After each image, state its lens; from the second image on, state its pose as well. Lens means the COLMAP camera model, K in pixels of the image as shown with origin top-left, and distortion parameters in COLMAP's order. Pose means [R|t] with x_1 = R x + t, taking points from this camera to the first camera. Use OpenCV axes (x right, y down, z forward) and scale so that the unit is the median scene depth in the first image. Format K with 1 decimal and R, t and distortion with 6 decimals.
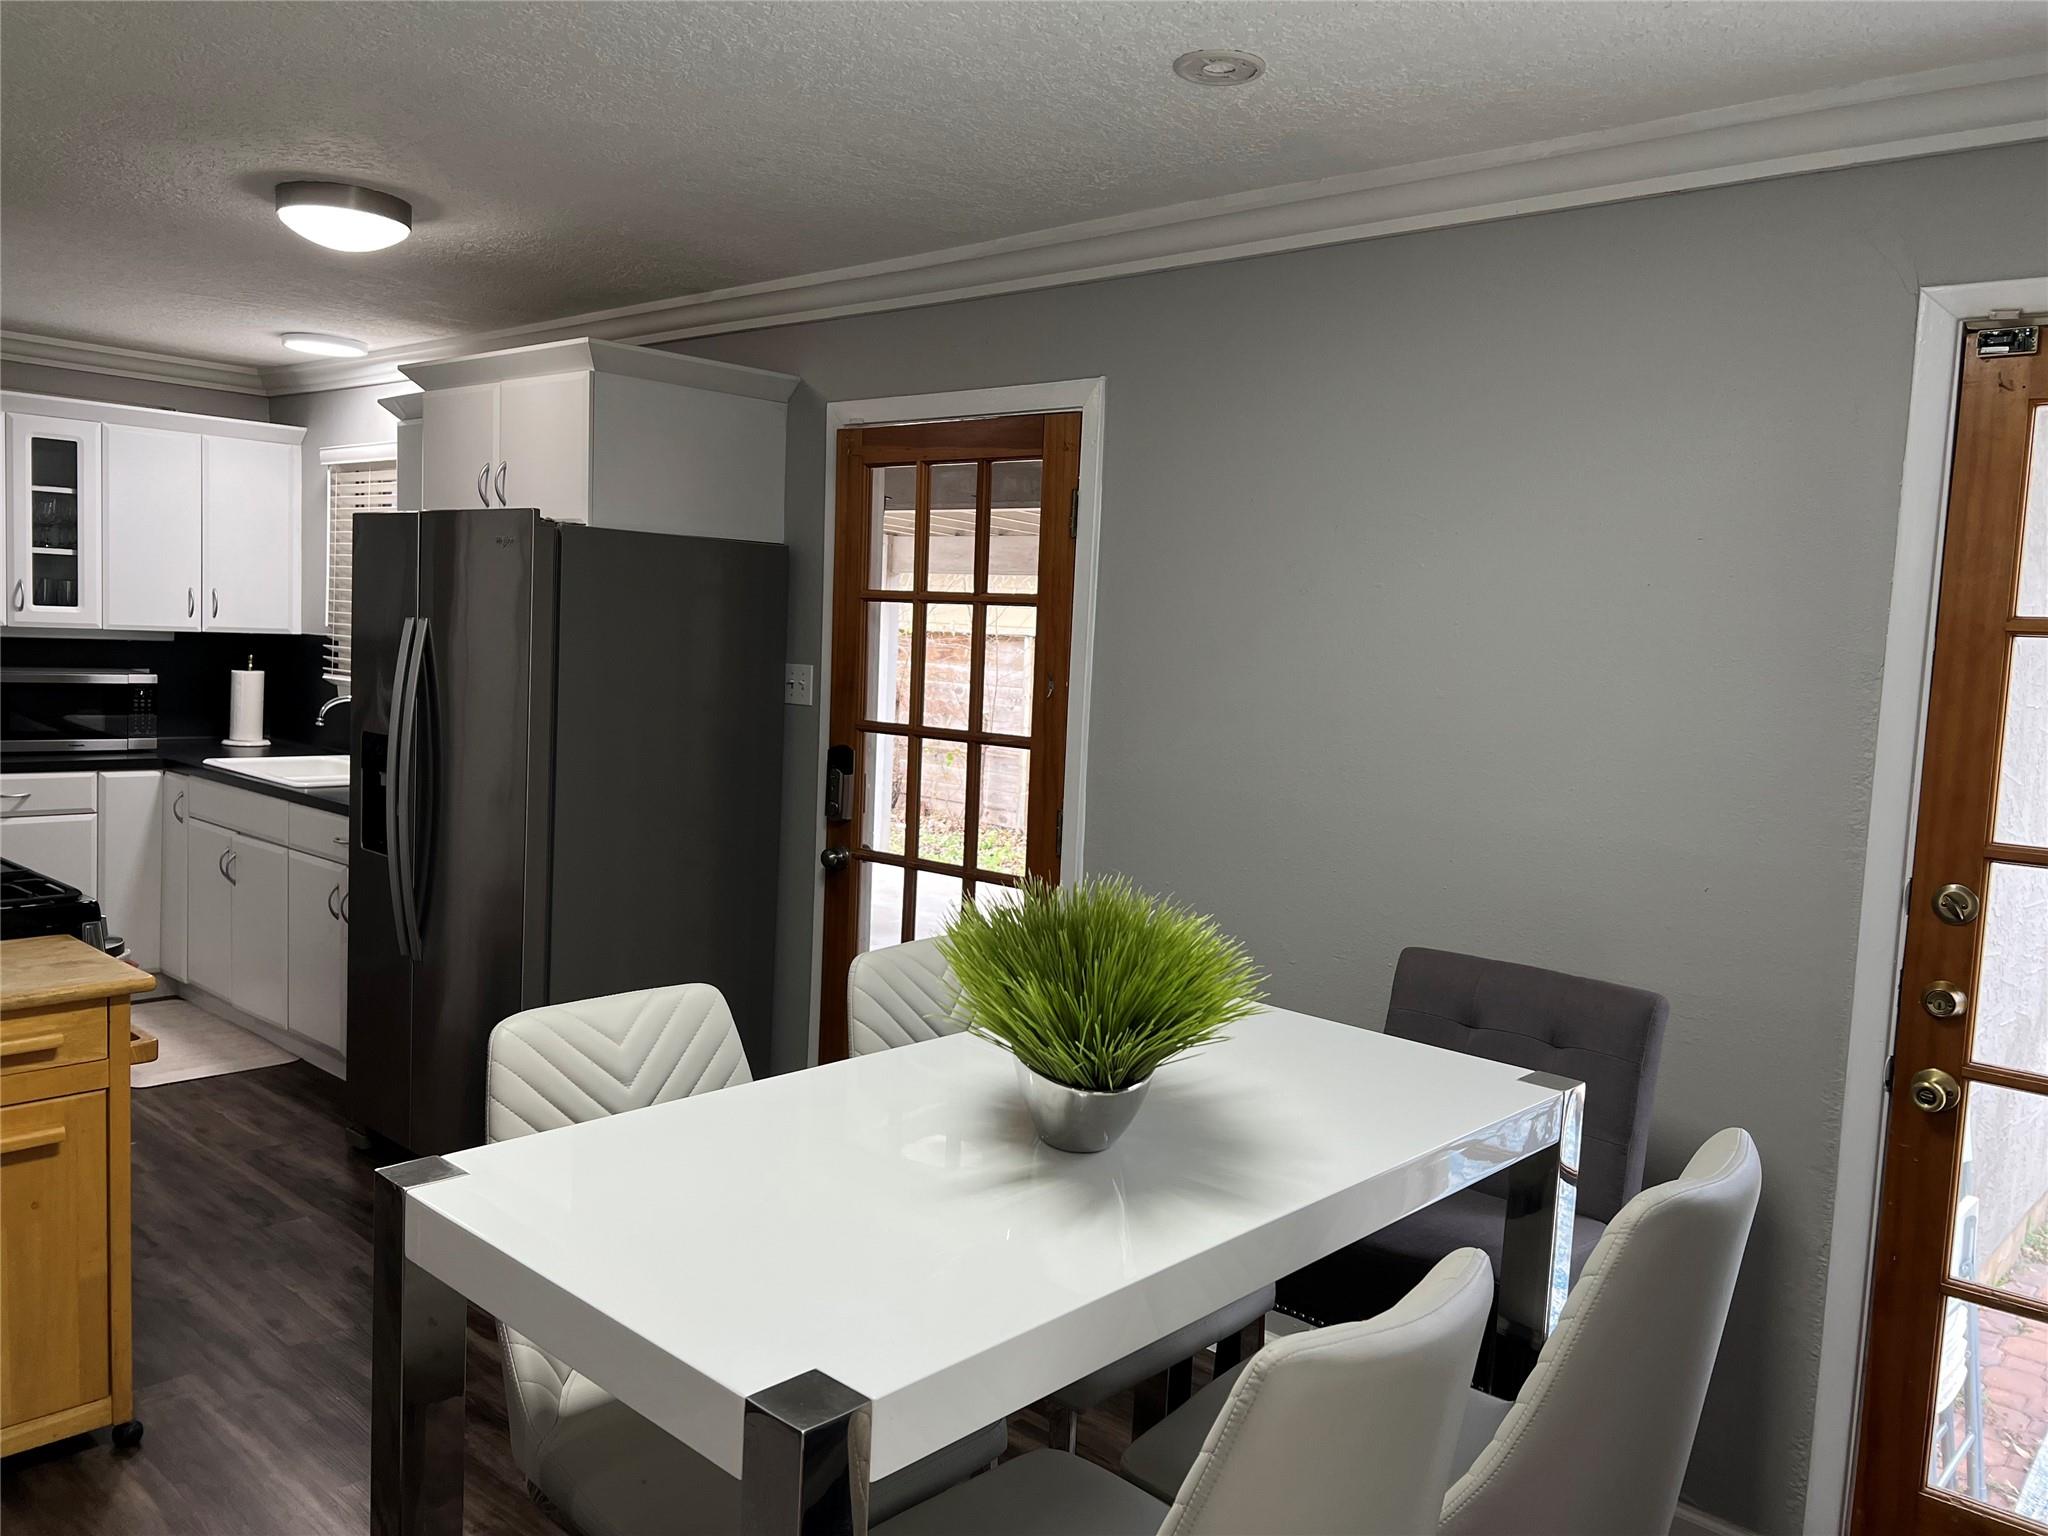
lens RADIAL K [[1543.1, 0, 1021.5], [0, 1543.1, 765.4], [0, 0, 1]] dist [0.071220, -0.084958]
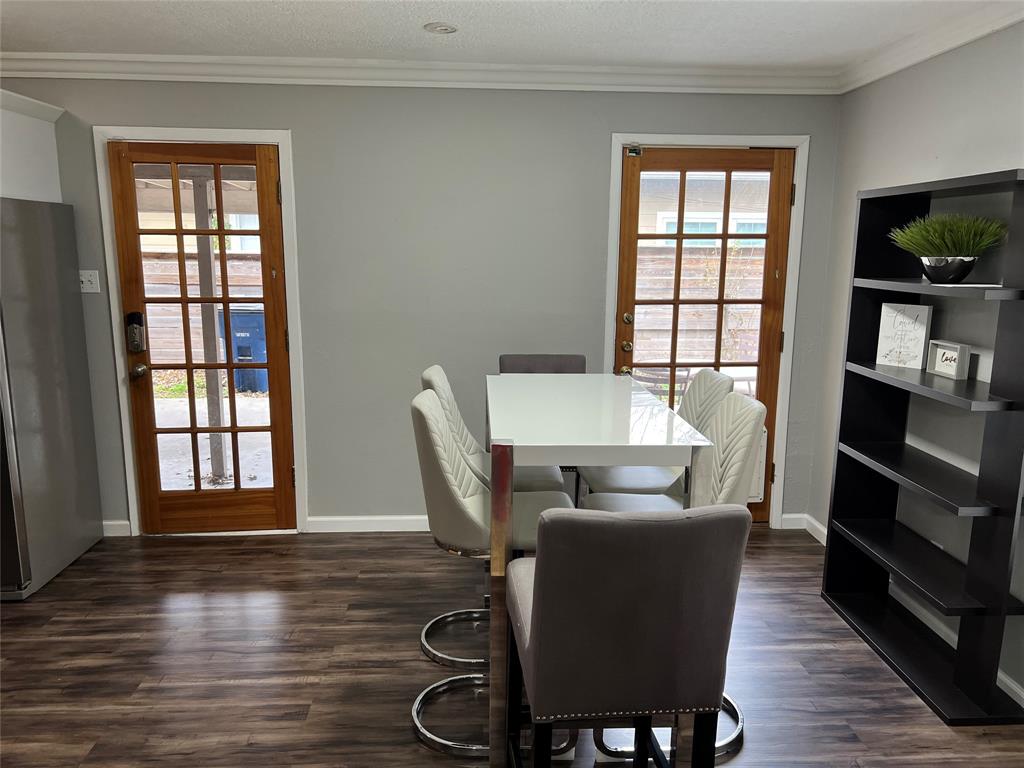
lens RADIAL K [[771.6, 0, 512.6], [0, 771.6, 392.9], [0, 0, 1]] dist [0.071220, -0.084958]
pose [[0.698054, -0.167895, 0.696083, -0.542058], [0.088799, 0.984916, 0.148511, -0.017227], [-0.710517, -0.041857, 0.702434, -0.022366]]
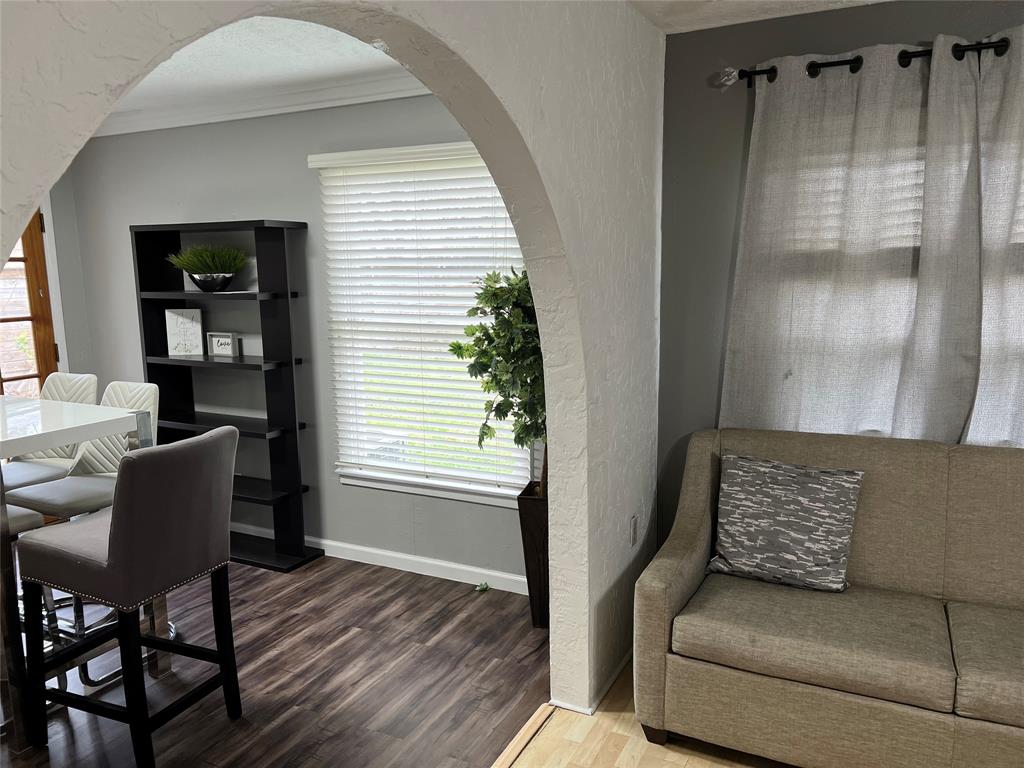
lens RADIAL K [[771.6, 0, 512.7], [0, 771.6, 391.1], [0, 0, 1]] dist [0.071220, -0.084958]
pose [[-0.274595, -0.194774, 0.941626, -0.903664], [0.092715, 0.969344, 0.227545, -0.049556], [-0.957080, 0.149785, -0.248119, 0.115549]]
